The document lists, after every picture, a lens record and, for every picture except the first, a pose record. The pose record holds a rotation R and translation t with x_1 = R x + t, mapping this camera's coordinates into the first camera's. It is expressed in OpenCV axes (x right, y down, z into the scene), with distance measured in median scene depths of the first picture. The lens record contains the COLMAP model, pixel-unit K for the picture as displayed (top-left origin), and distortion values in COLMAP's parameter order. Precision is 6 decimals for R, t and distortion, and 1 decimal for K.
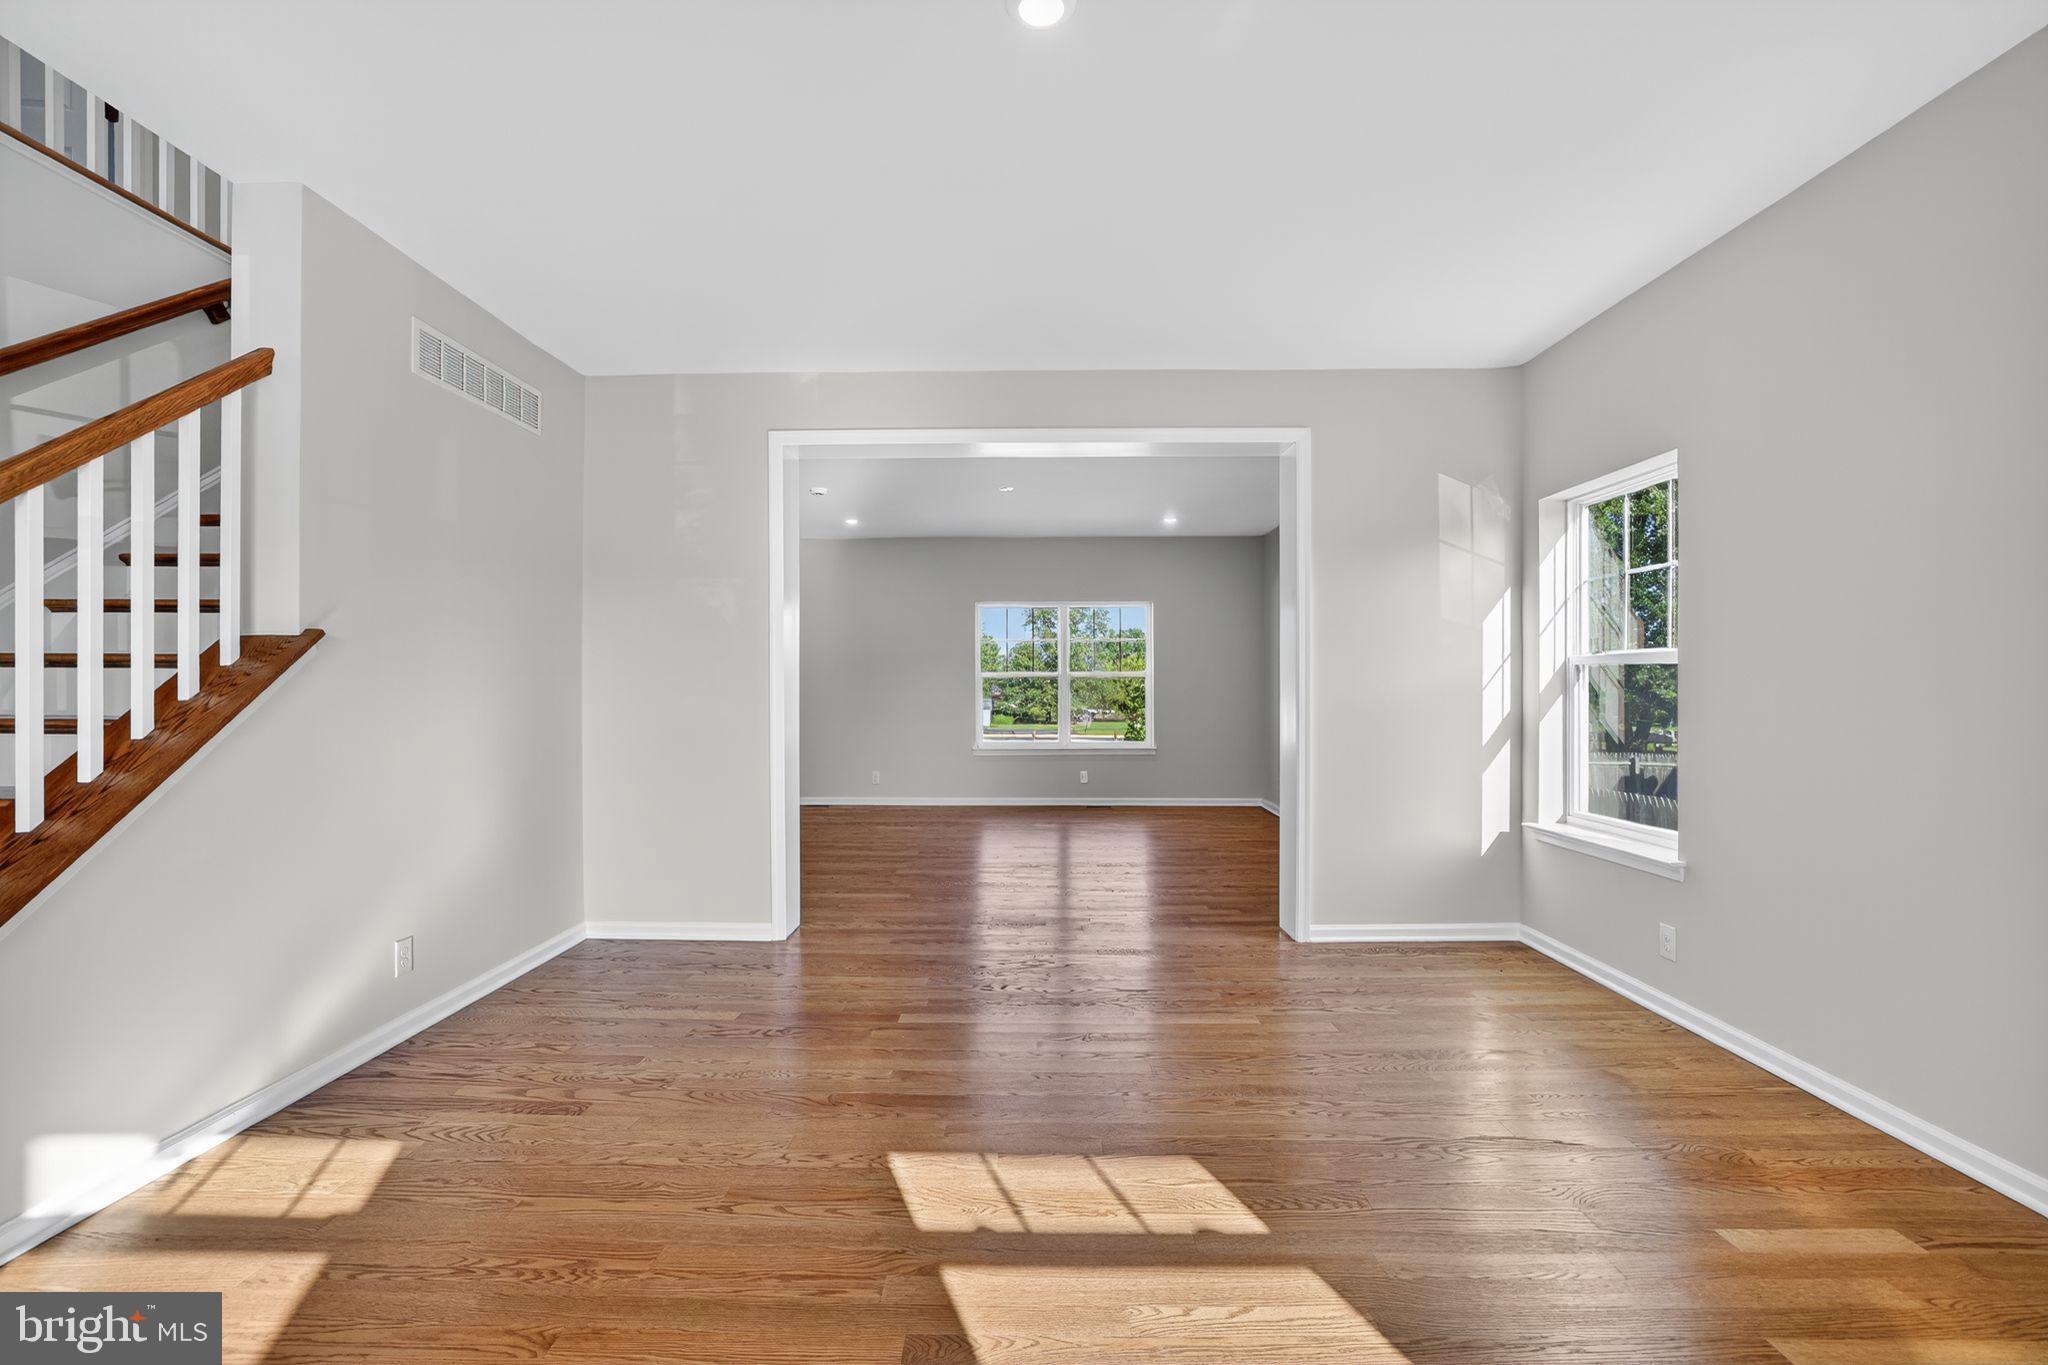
lens RADIAL K [[870.7, 0, 1024.0], [0, 870.7, 682.5], [0, 0, 1]] dist [-0.038293, 0.012267]
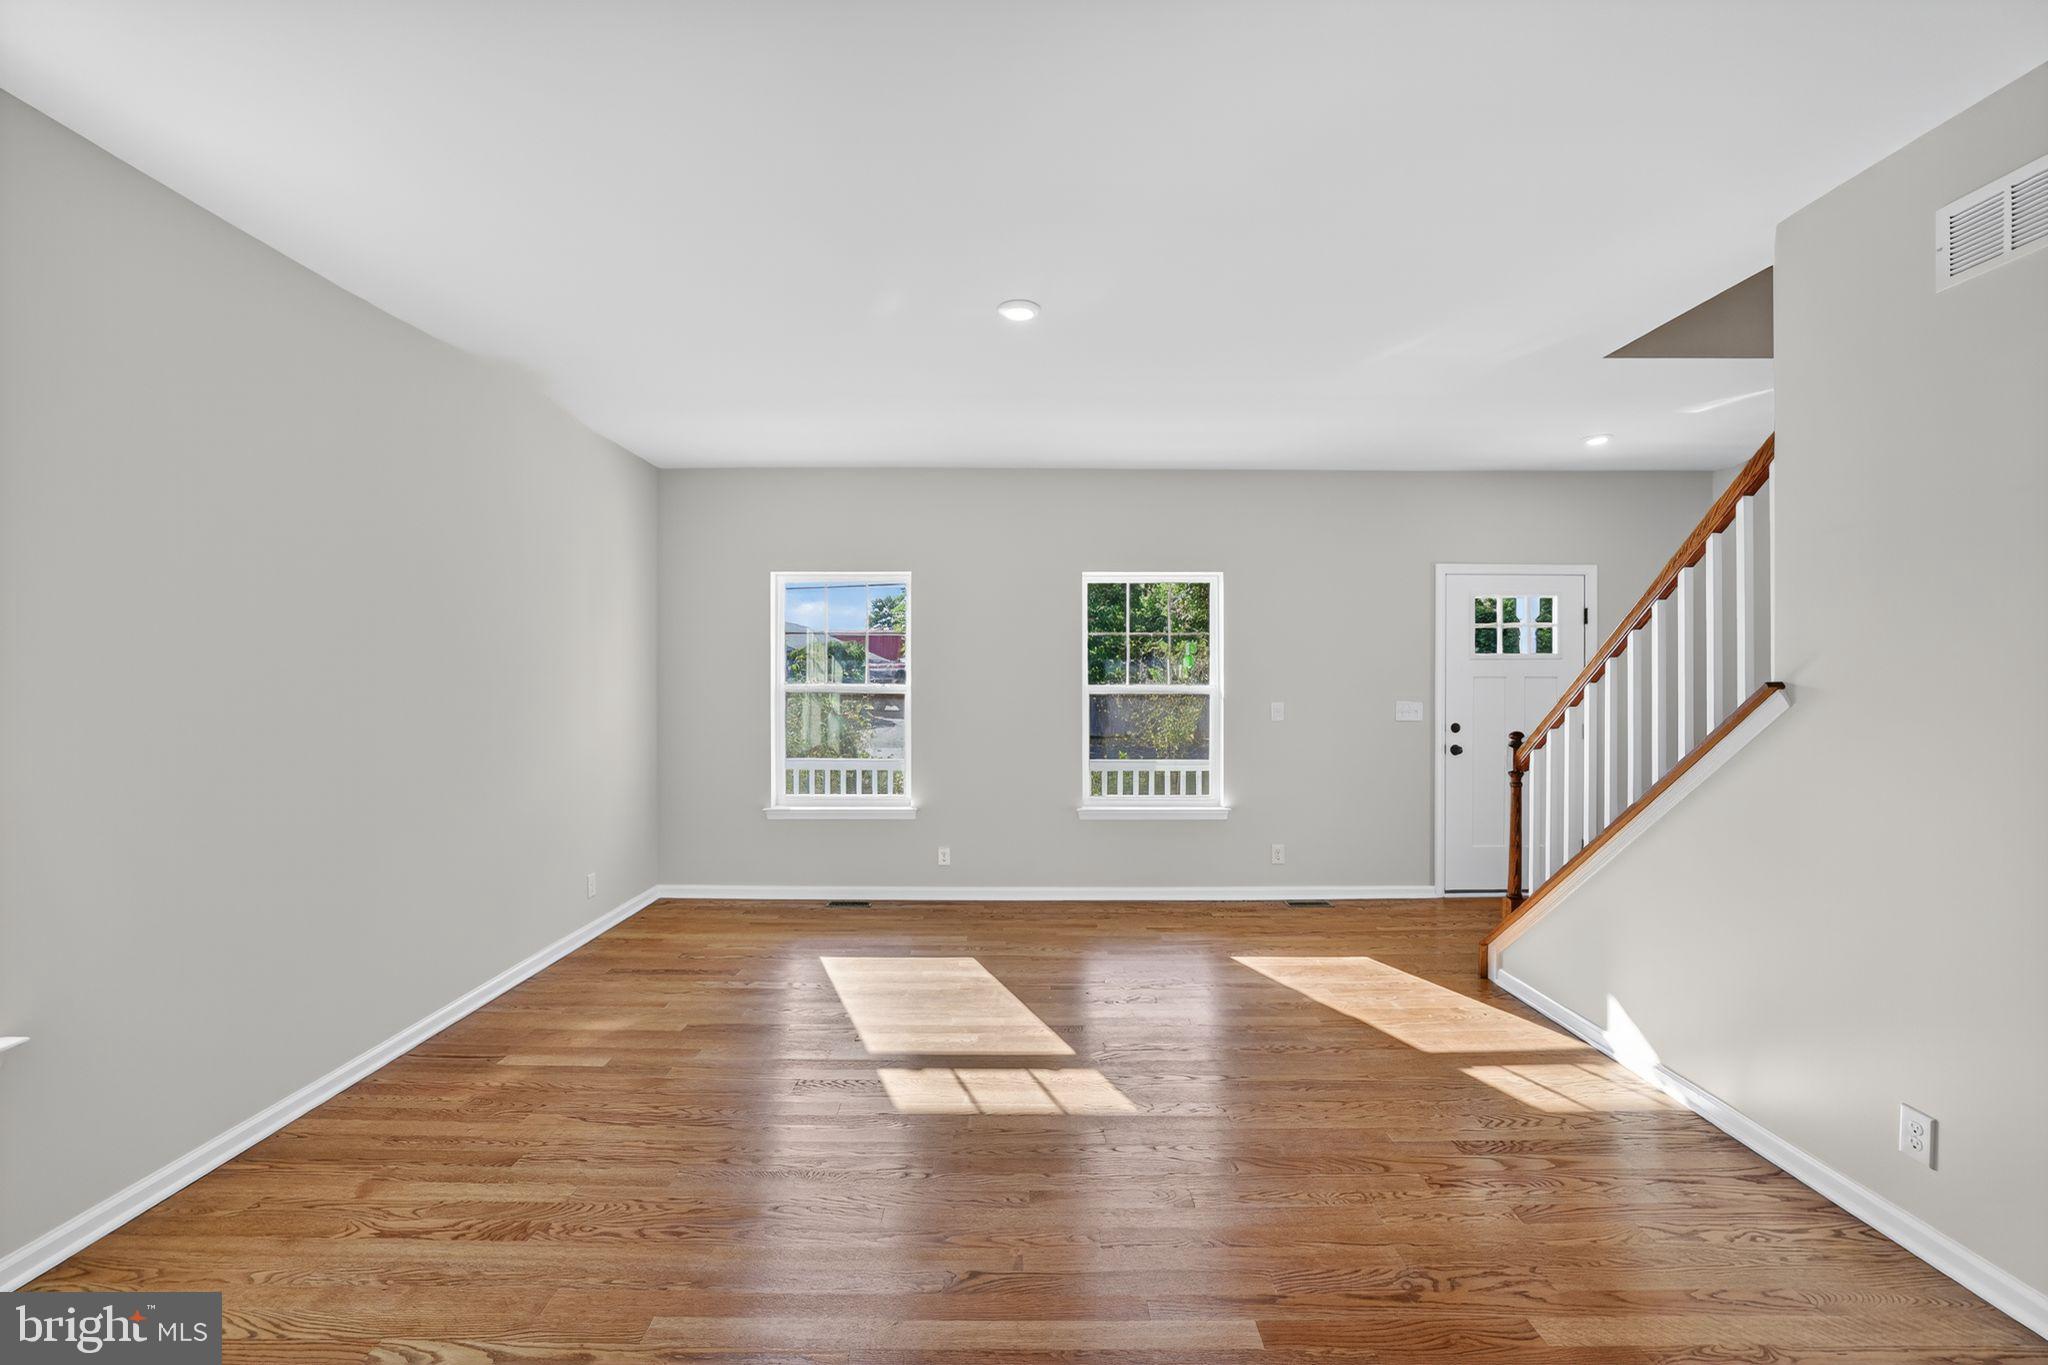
lens RADIAL K [[867.8, 0, 1025.6], [0, 867.8, 670.5], [0, 0, 1]] dist [-0.038614, 0.013026]
pose [[-0.999673, -0.000819, -0.025542, 0.046101], [-0.000461, 0.999902, -0.014020, -0.077764], [0.025551, -0.014004, -0.999575, 2.406213]]
